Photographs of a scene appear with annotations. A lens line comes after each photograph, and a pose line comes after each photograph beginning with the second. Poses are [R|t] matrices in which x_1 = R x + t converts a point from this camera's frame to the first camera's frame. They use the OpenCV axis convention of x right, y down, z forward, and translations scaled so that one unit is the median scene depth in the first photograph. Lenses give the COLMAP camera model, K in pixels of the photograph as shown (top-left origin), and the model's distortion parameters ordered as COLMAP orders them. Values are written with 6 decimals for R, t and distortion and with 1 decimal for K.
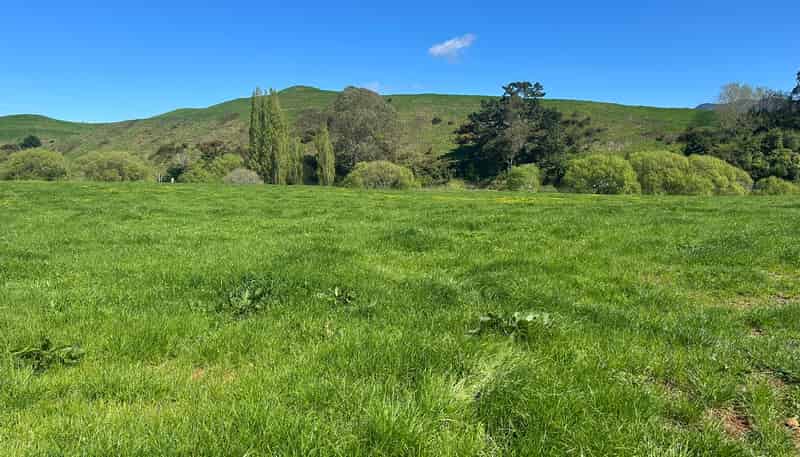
lens RADIAL K [[597.6, 0, 394.0], [0, 597.6, 233.8], [0, 0, 1]] dist [0.092392, -0.115692]
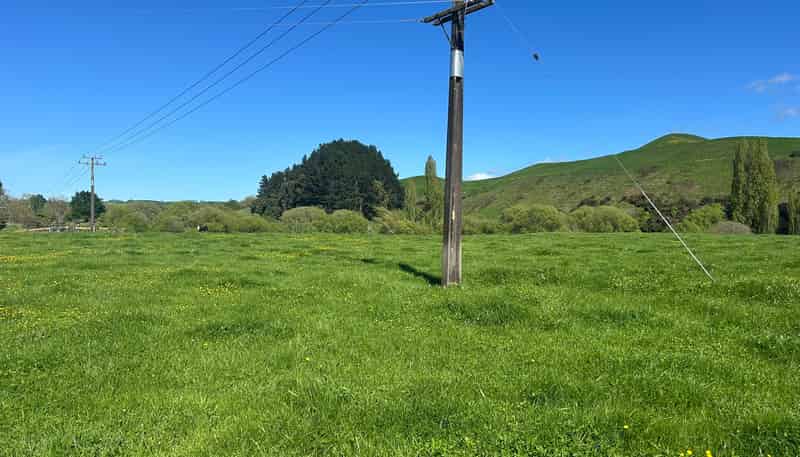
lens RADIAL K [[597.6, 0, 394.0], [0, 597.6, 233.8], [0, 0, 1]] dist [0.092392, -0.115692]
pose [[0.885393, 0.010762, -0.464718, -0.187316], [-0.049546, 0.996222, -0.071326, 0.007313], [0.462194, 0.086176, 0.882581, -0.086151]]
